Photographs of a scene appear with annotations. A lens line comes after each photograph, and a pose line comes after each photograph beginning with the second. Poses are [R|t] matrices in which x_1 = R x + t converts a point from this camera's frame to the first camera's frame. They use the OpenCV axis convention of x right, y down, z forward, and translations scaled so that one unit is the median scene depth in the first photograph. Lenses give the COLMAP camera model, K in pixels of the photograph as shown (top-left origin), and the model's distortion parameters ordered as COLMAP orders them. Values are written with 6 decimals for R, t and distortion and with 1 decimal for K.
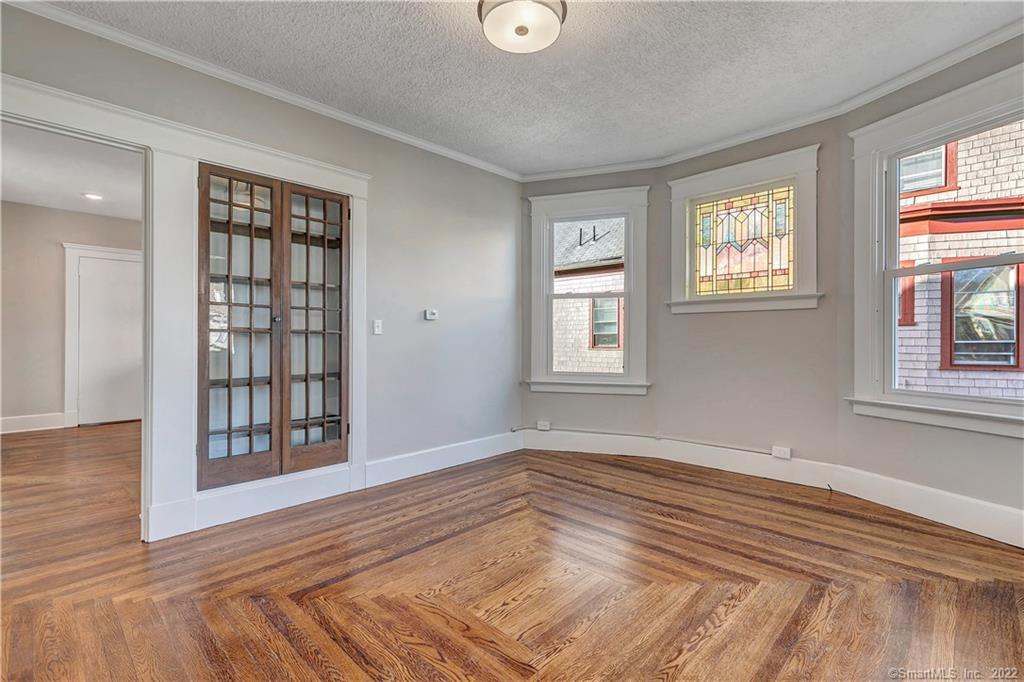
lens RADIAL K [[470.4, 0, 520.4], [0, 470.4, 341.0], [0, 0, 1]] dist [0.012633, -0.004381]
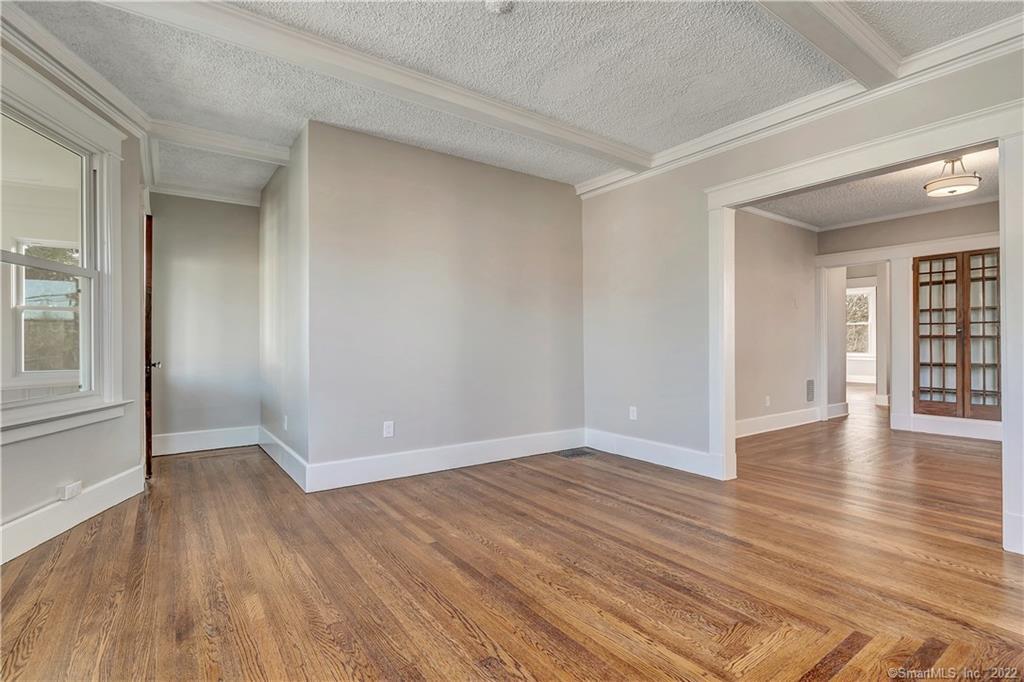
lens RADIAL K [[487.6, 0, 512.4], [0, 487.6, 339.2], [0, 0, 1]] dist [-0.002818, 0.000151]
pose [[-0.179884, -0.008036, -0.983655, 1.429528], [0.000438, 0.999966, -0.008249, 0.002696], [0.983688, -0.001915, -0.179874, -0.295599]]
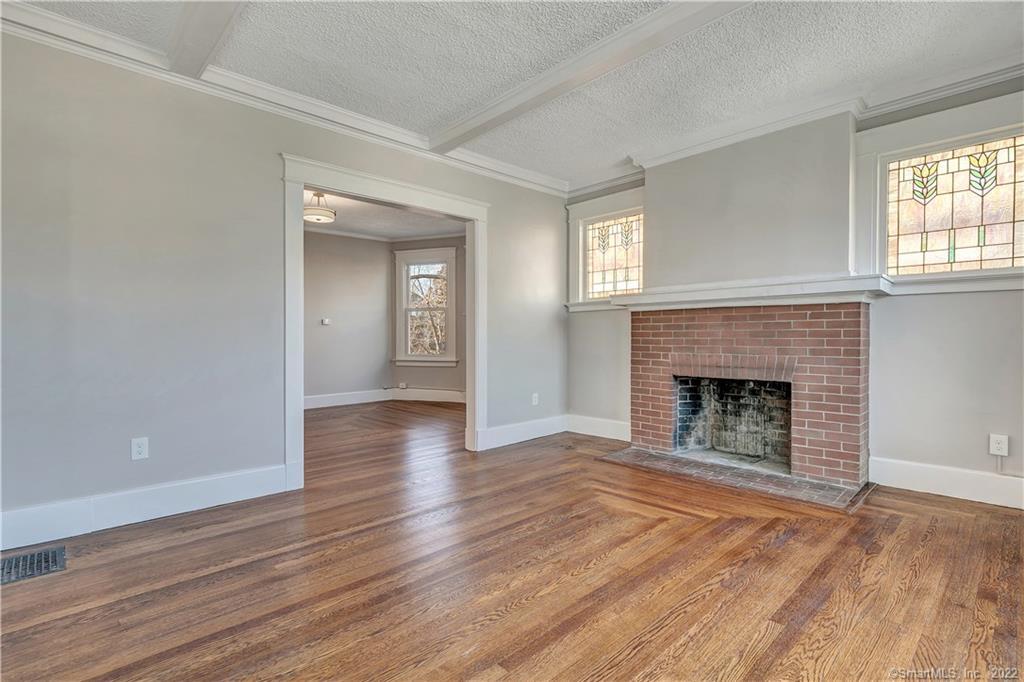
lens RADIAL K [[487.6, 0, 521.5], [0, 487.6, 341.7], [0, 0, 1]] dist [-0.002818, 0.000151]
pose [[0.999499, -0.002685, -0.031525, 0.724601], [0.002993, 0.999948, 0.009732, 0.007285], [0.031498, -0.009822, 0.999456, -1.012696]]
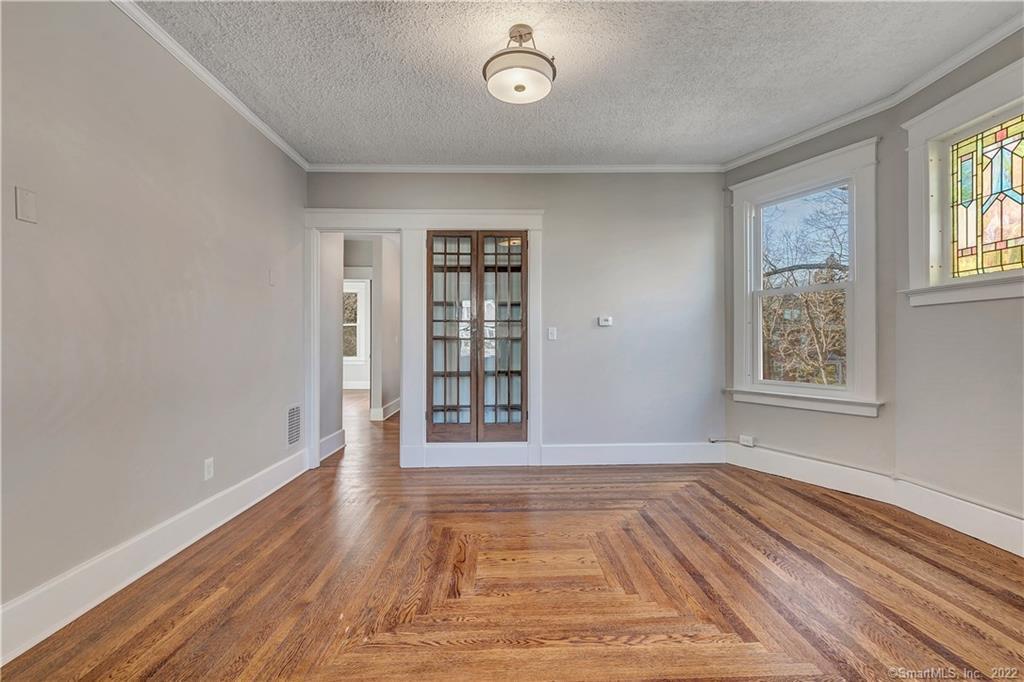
lens RADIAL K [[470.4, 0, 511.2], [0, 470.4, 341.2], [0, 0, 1]] dist [0.012633, -0.004381]
pose [[0.710778, -0.006956, -0.703382, 0.487128], [0.002324, 0.999969, -0.007541, -0.001745], [0.703412, 0.003726, 0.710772, 0.078094]]
